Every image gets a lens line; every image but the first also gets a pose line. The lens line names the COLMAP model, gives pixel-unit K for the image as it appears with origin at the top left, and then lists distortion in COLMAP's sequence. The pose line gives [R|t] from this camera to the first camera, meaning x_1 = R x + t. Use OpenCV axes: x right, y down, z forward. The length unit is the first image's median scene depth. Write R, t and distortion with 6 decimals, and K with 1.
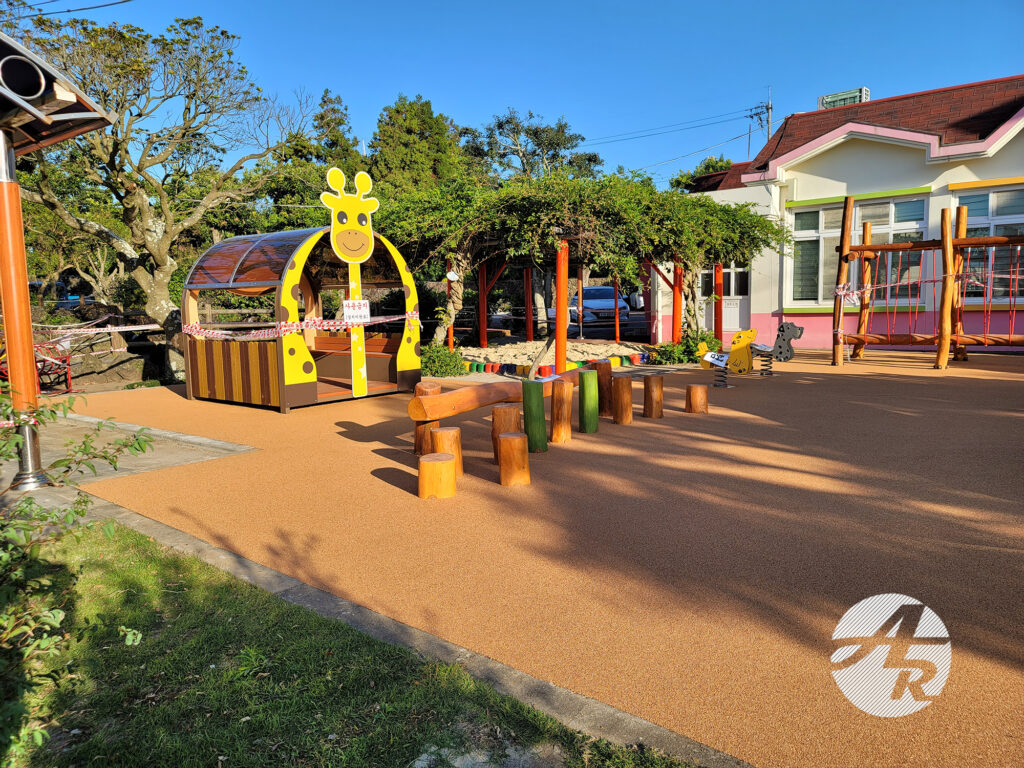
lens RADIAL K [[748.5, 0, 514.4], [0, 748.5, 384.7], [0, 0, 1]] dist [0.052581, -0.026710]
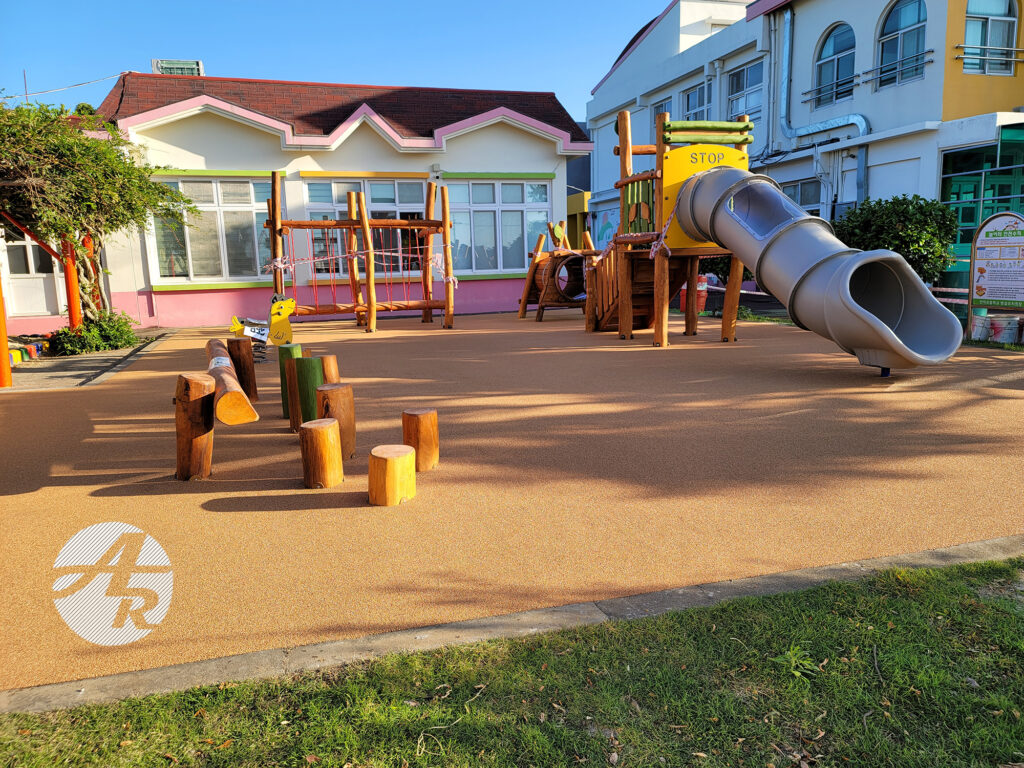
lens RADIAL K [[748.5, 0, 512.2], [0, 748.5, 388.3], [0, 0, 1]] dist [0.052581, -0.026710]
pose [[0.536995, -0.131628, 0.833253, -0.227015], [0.113006, 0.990073, 0.083574, -0.006123], [-0.835982, 0.049284, 0.546539, 0.155807]]
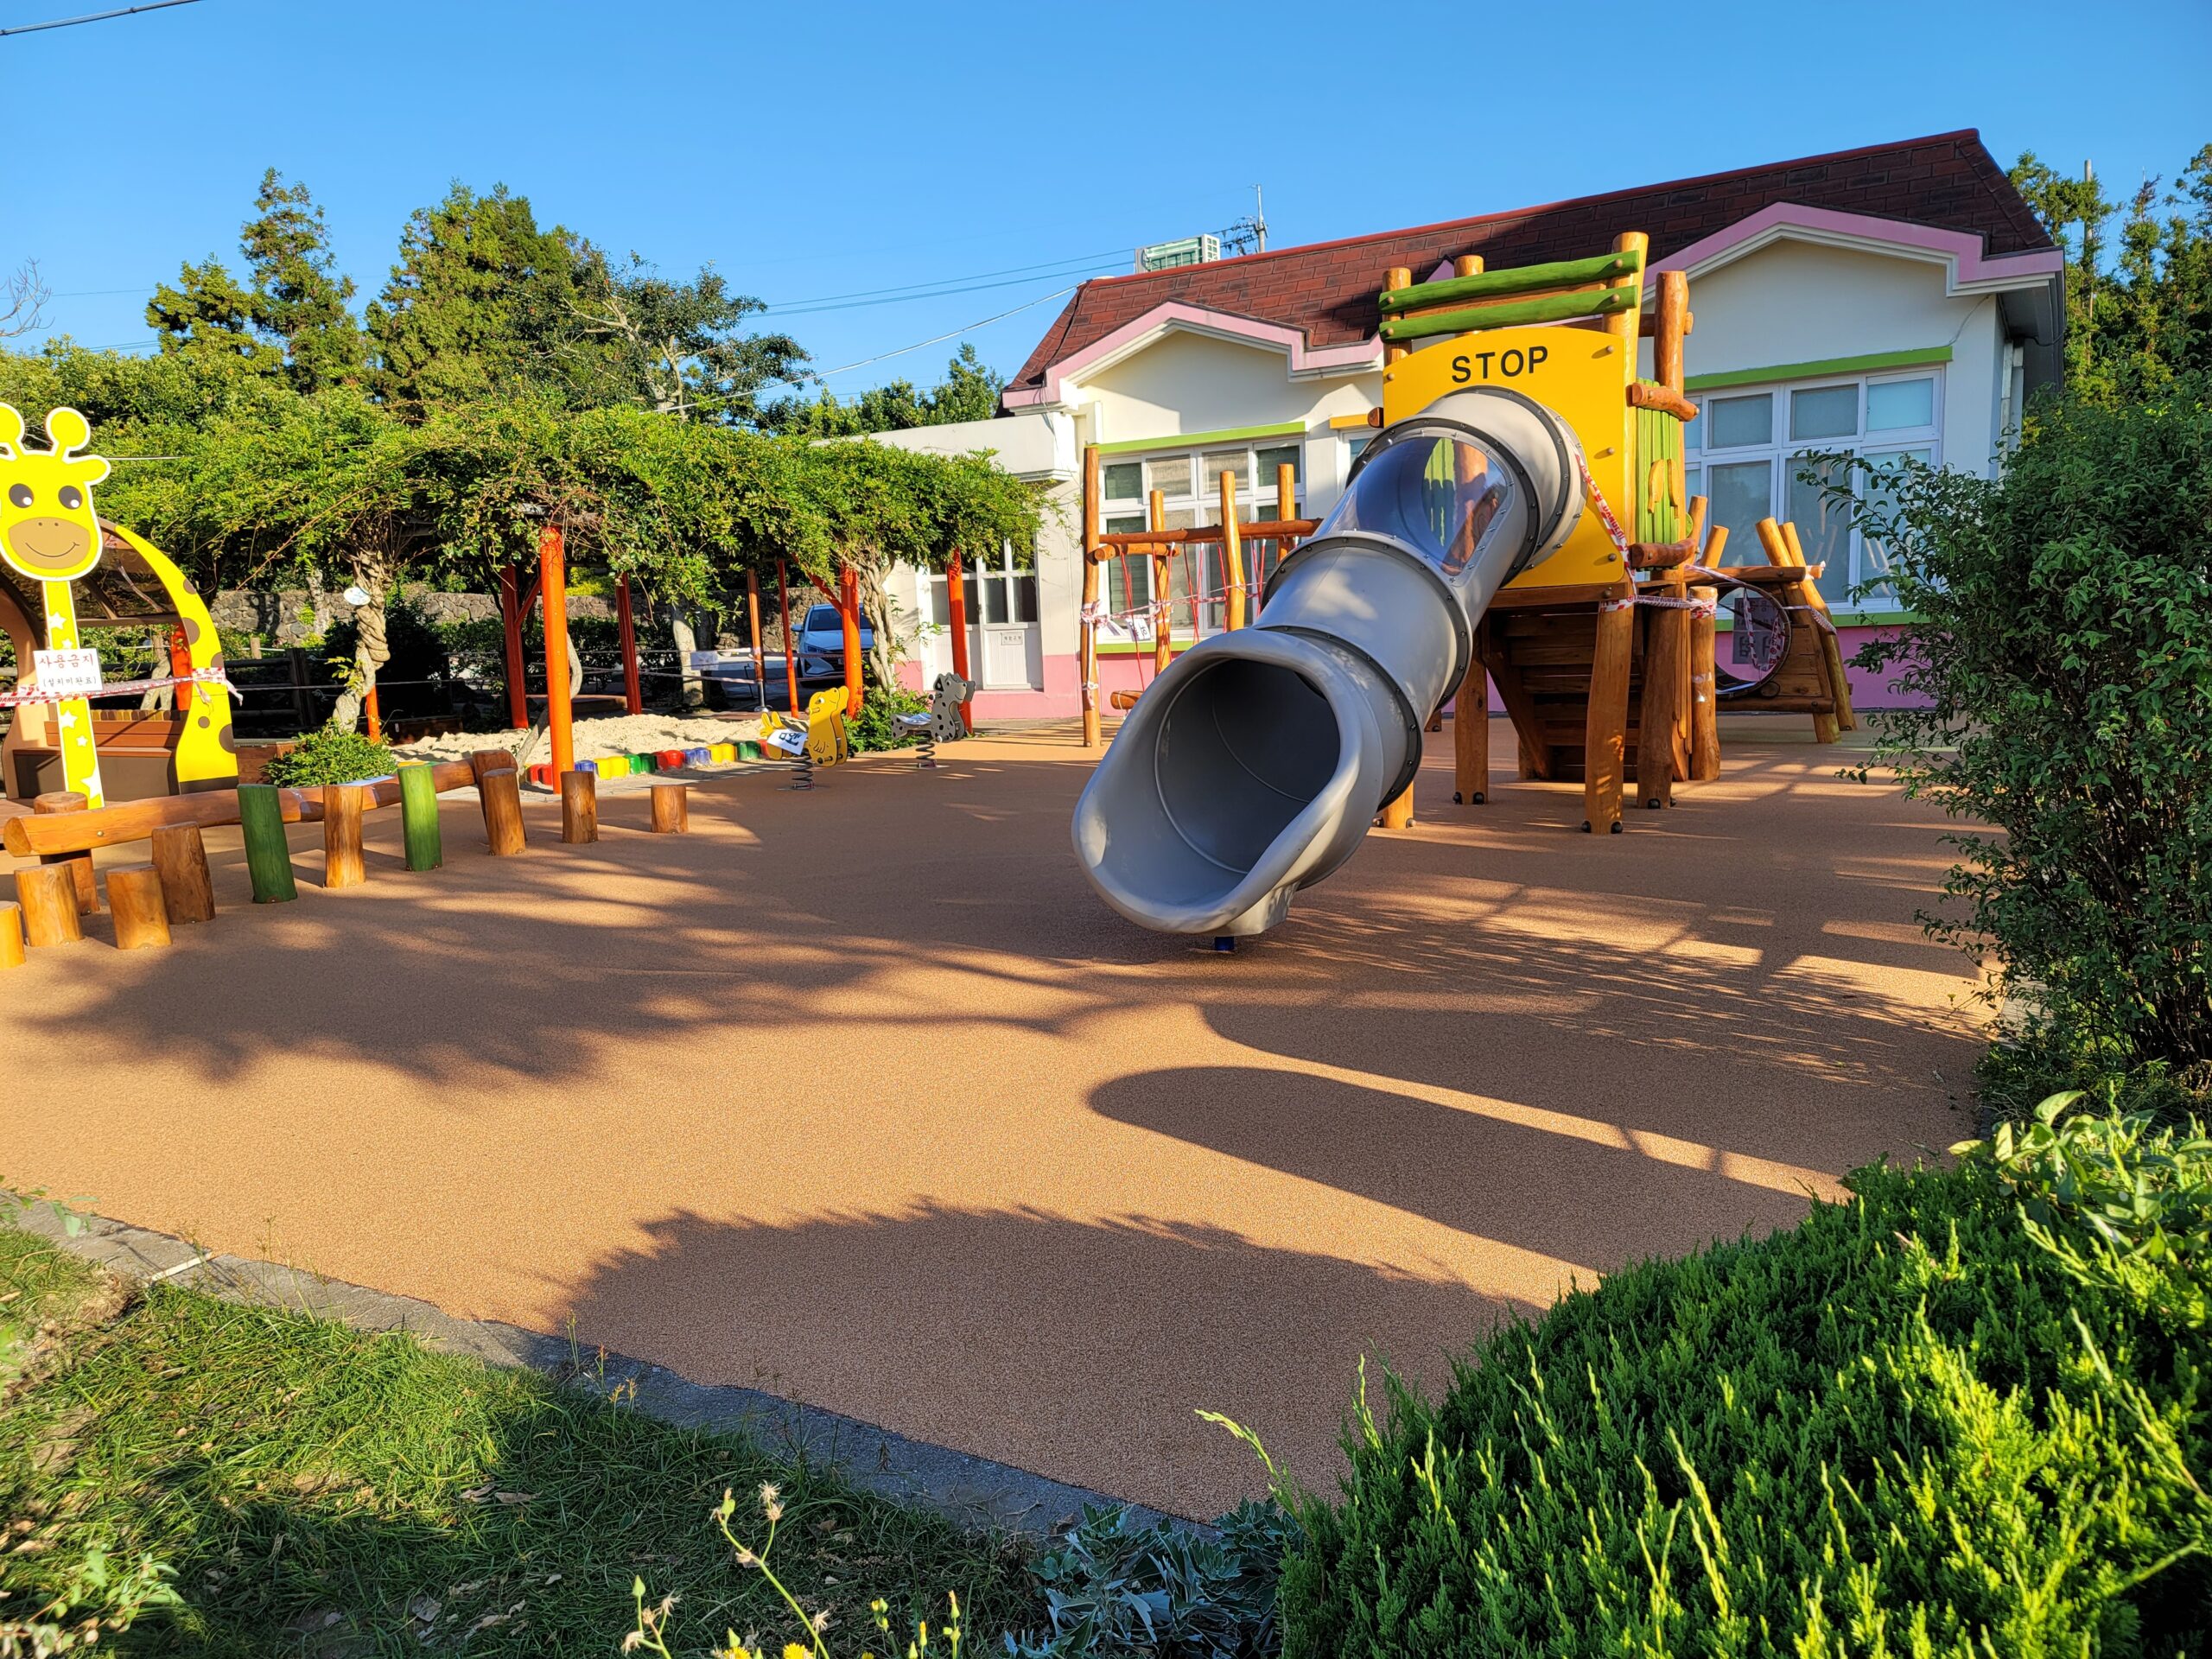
lens RADIAL K [[1617.0, 0, 1093.1], [0, 1617.0, 859.7], [0, 0, 1]] dist [0.052581, -0.026710]
pose [[0.986499, -0.043299, 0.157939, 0.197182], [0.038497, 0.998702, 0.033339, 0.015614], [-0.159178, -0.026809, 0.986886, -0.167741]]
